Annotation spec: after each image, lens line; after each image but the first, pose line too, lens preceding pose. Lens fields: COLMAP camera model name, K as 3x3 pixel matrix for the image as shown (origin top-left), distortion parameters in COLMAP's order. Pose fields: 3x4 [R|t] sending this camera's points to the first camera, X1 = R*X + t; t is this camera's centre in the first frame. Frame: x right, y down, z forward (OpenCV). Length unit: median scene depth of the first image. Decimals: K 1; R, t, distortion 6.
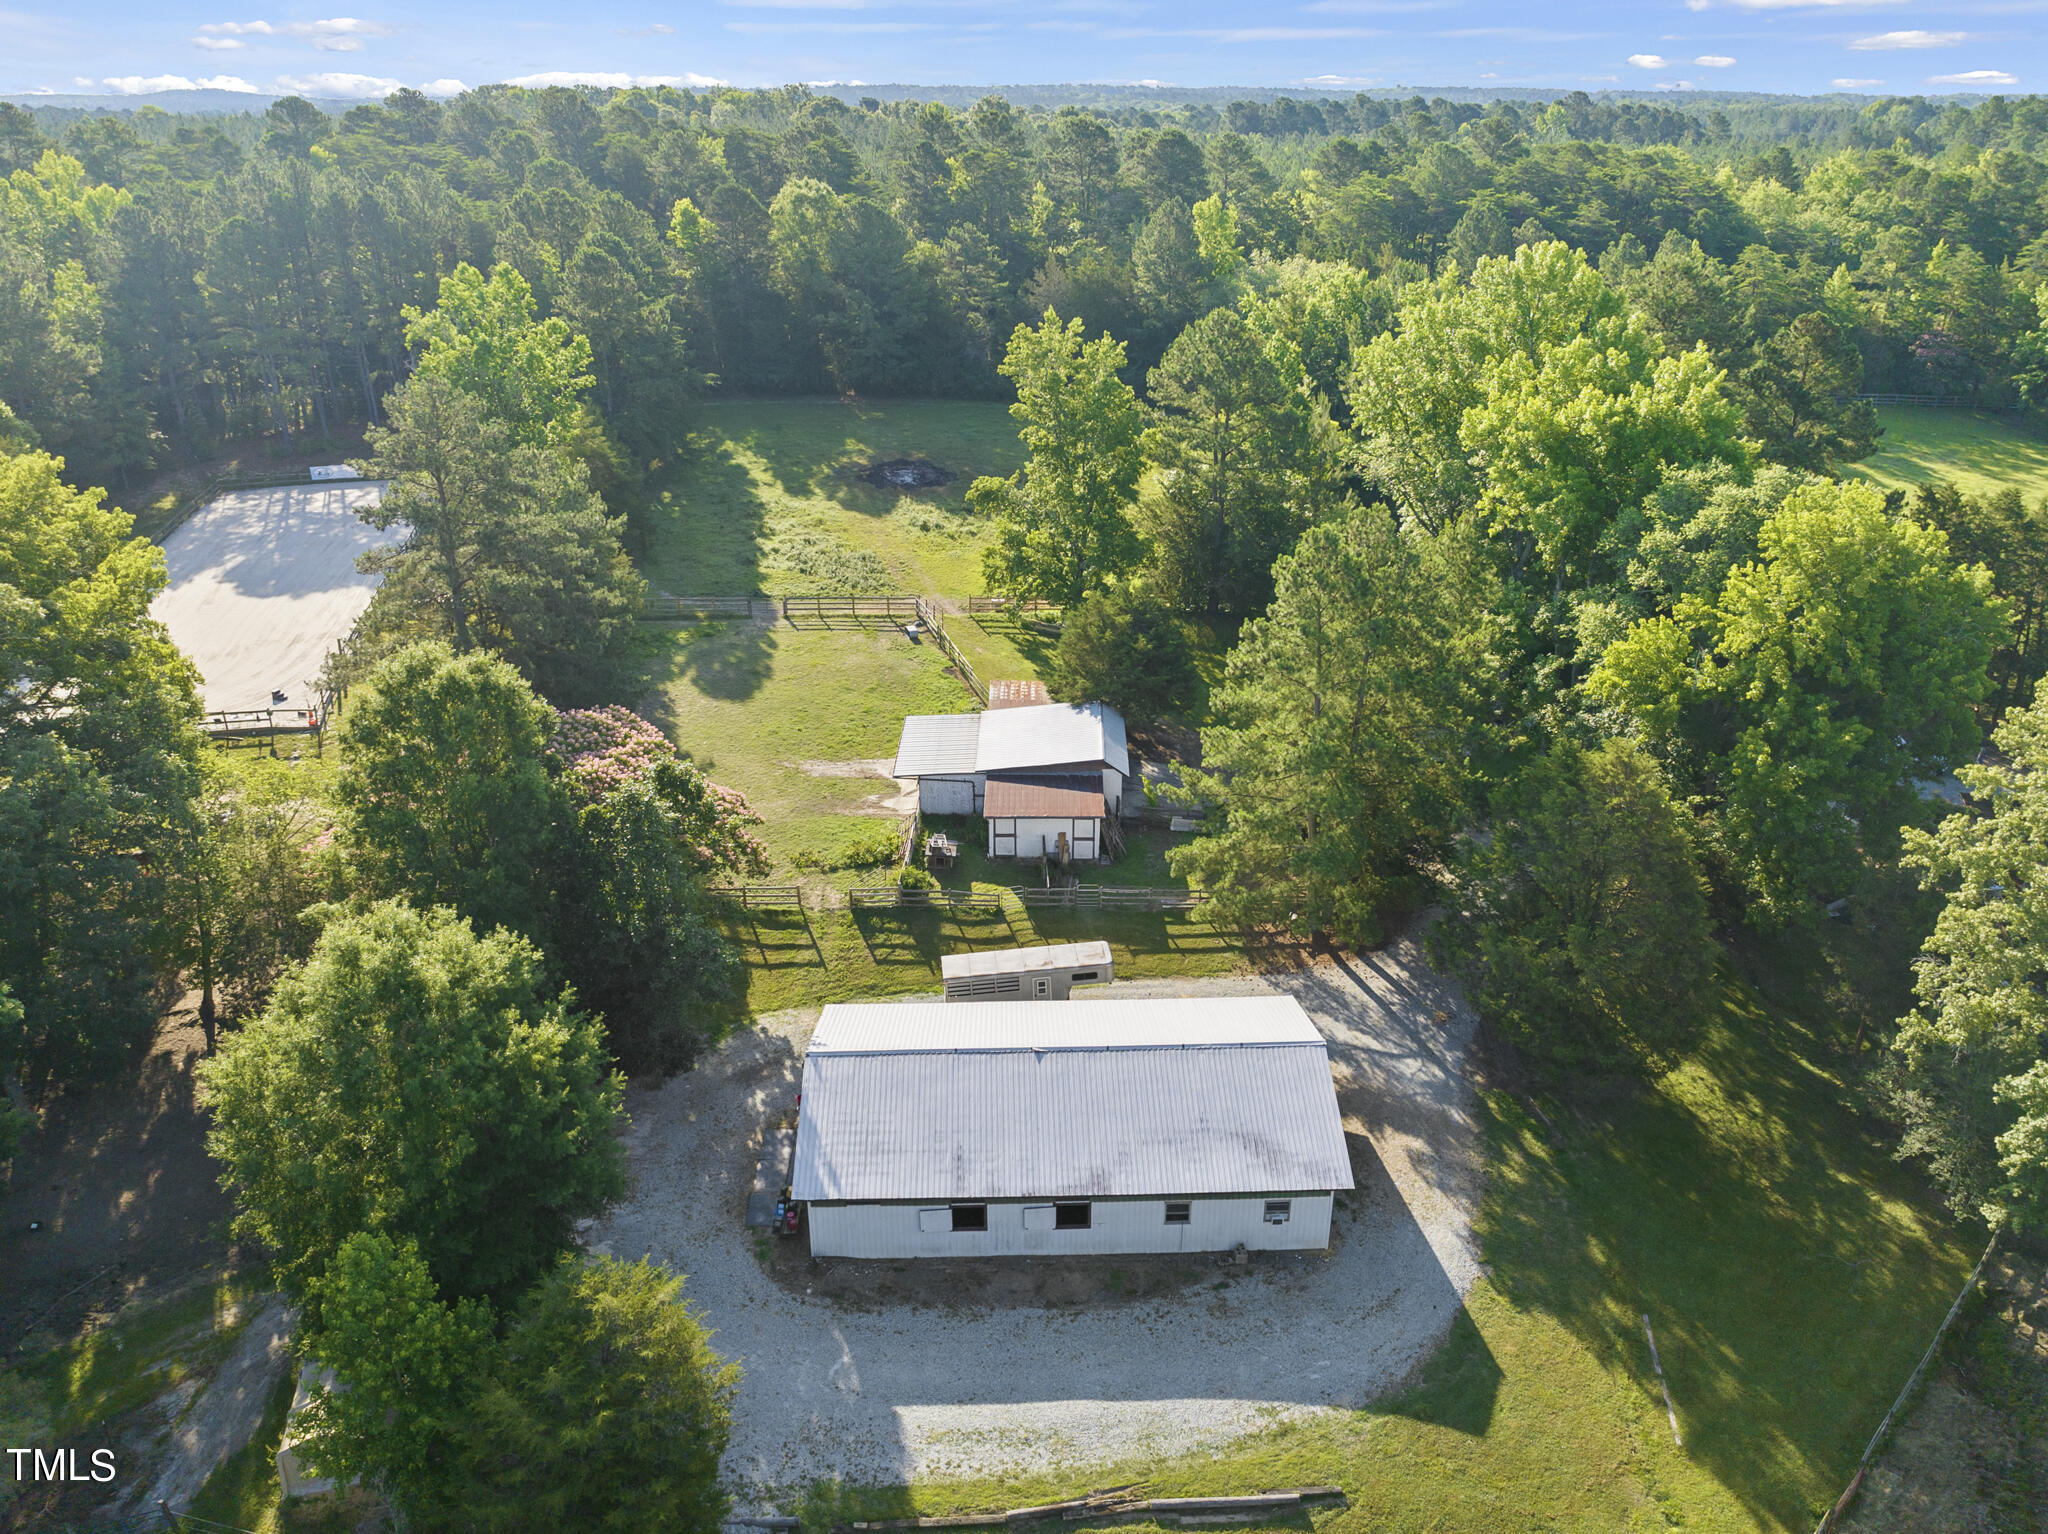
lens RADIAL K [[1457.1, 0, 1031.9], [0, 1457.1, 764.7], [0, 0, 1]] dist [-0.045997, 0.019858]
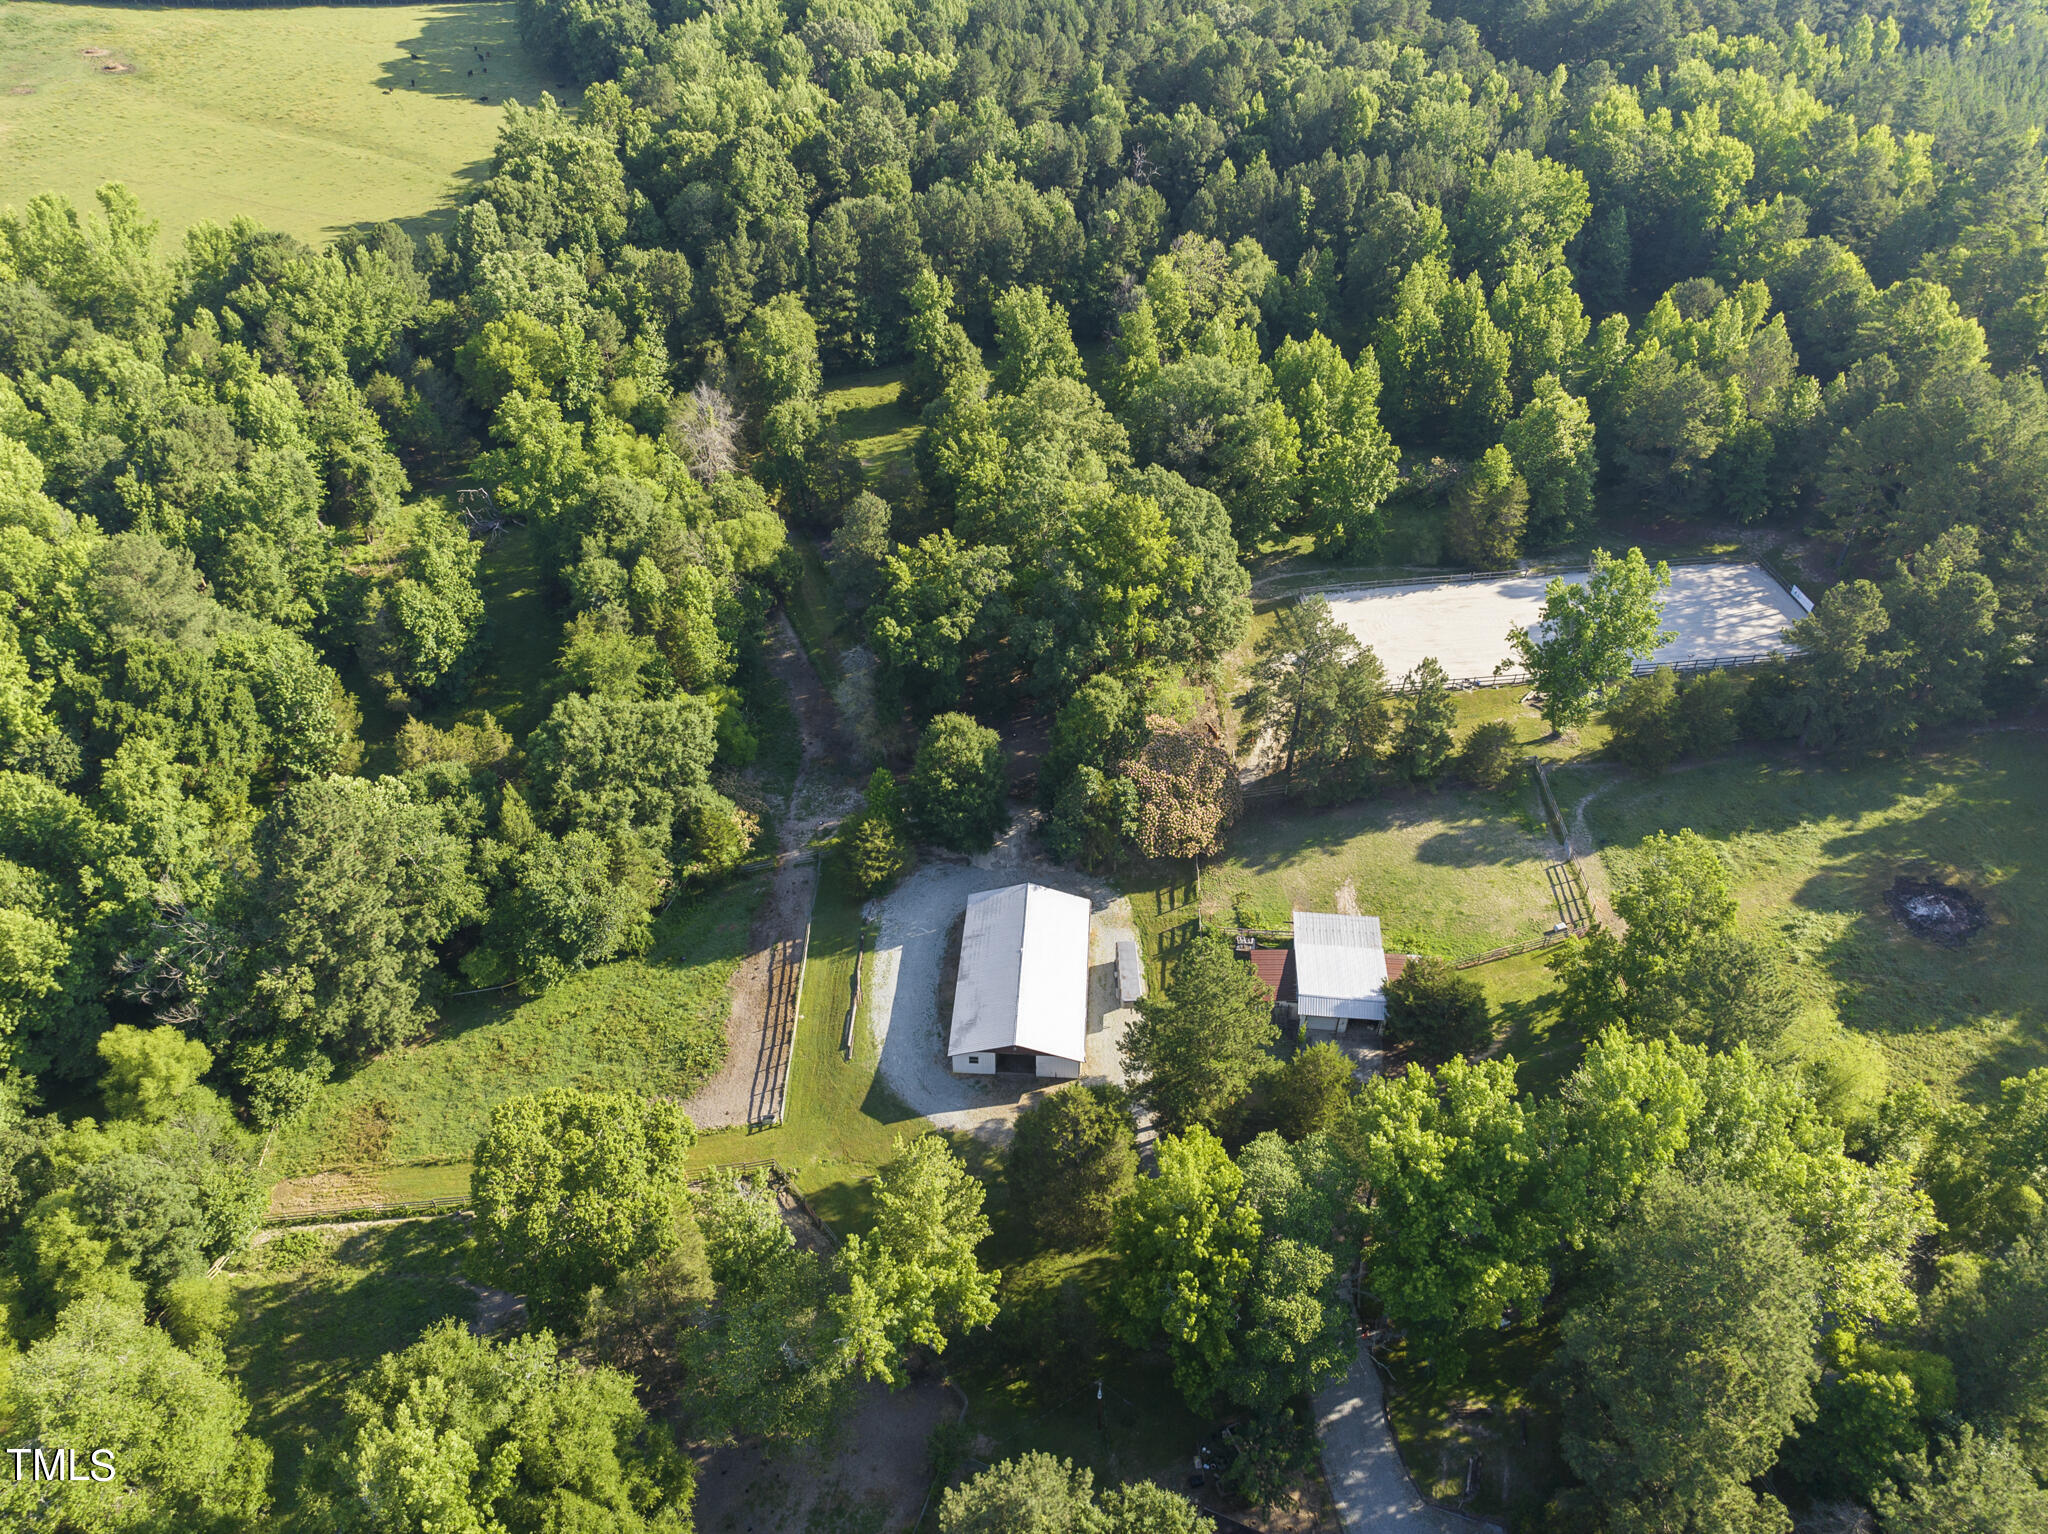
lens RADIAL K [[1446.4, 0, 1038.4], [0, 1446.4, 757.8], [0, 0, 1]] dist [-0.047464, 0.016723]
pose [[-0.078759, 0.640664, -0.763771, 1.156351], [-0.427764, 0.670314, 0.606381, -1.054142], [0.900453, 0.374472, 0.221260, 0.266046]]
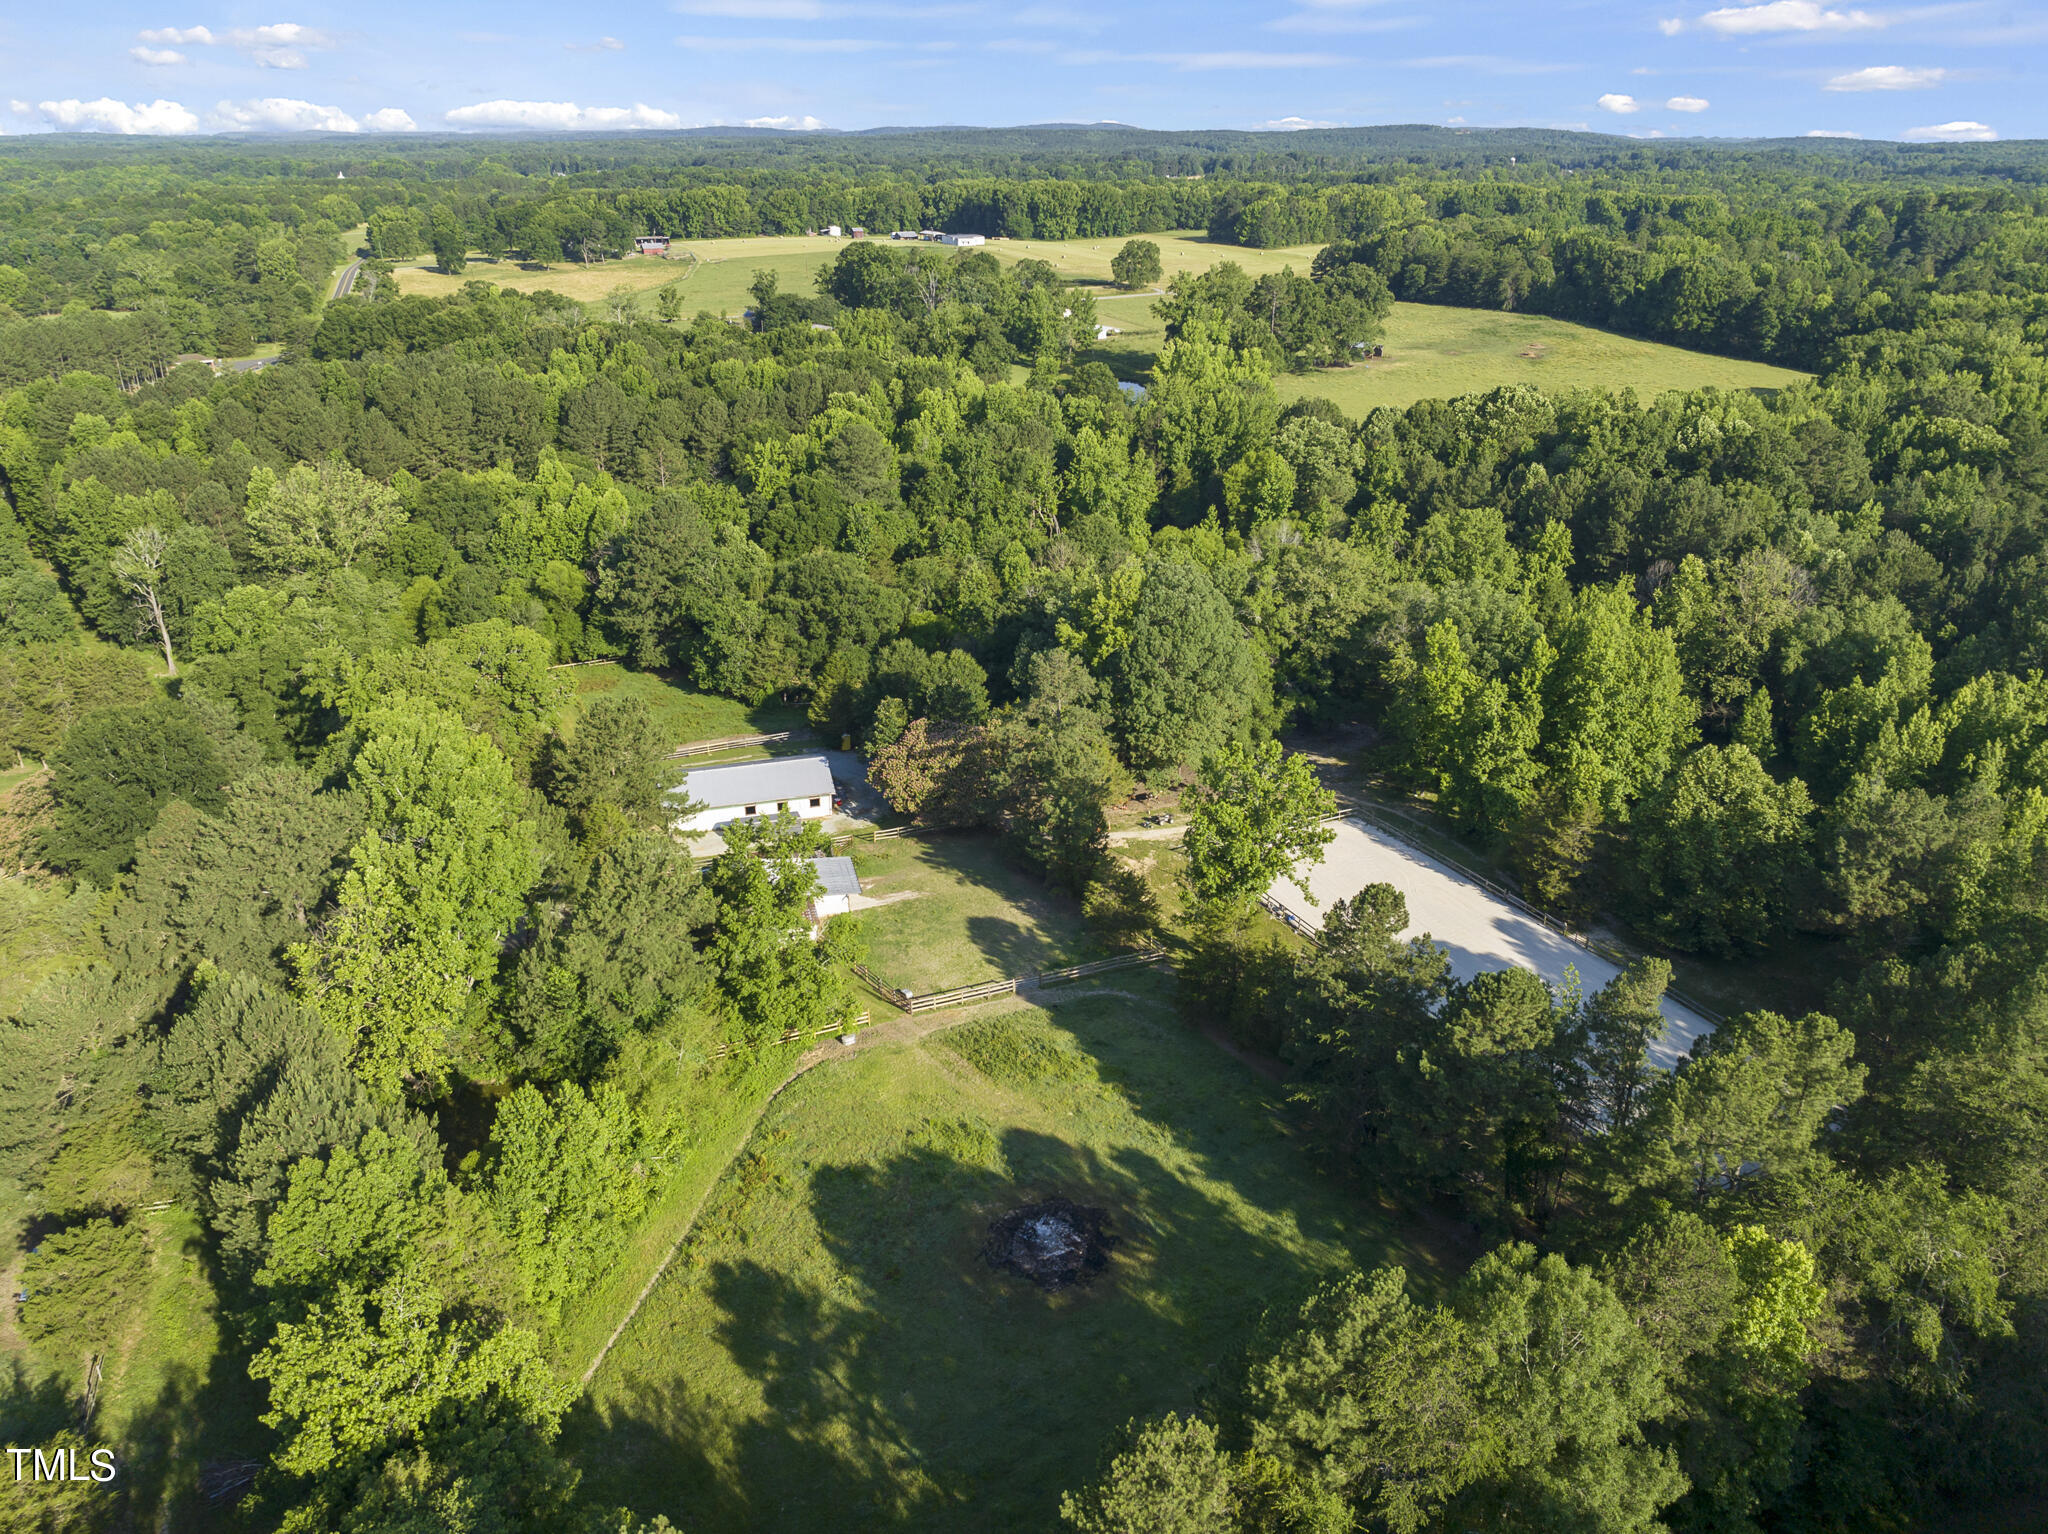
lens RADIAL K [[1480.5, 0, 1025.2], [0, 1480.5, 654.0], [0, 0, 1]] dist [-0.050088, 0.003059]
pose [[-0.964886, 0.091849, -0.246087, 0.139127], [-0.107148, 0.717748, 0.688009, -1.567443], [0.239822, 0.690218, -0.682704, 2.223104]]
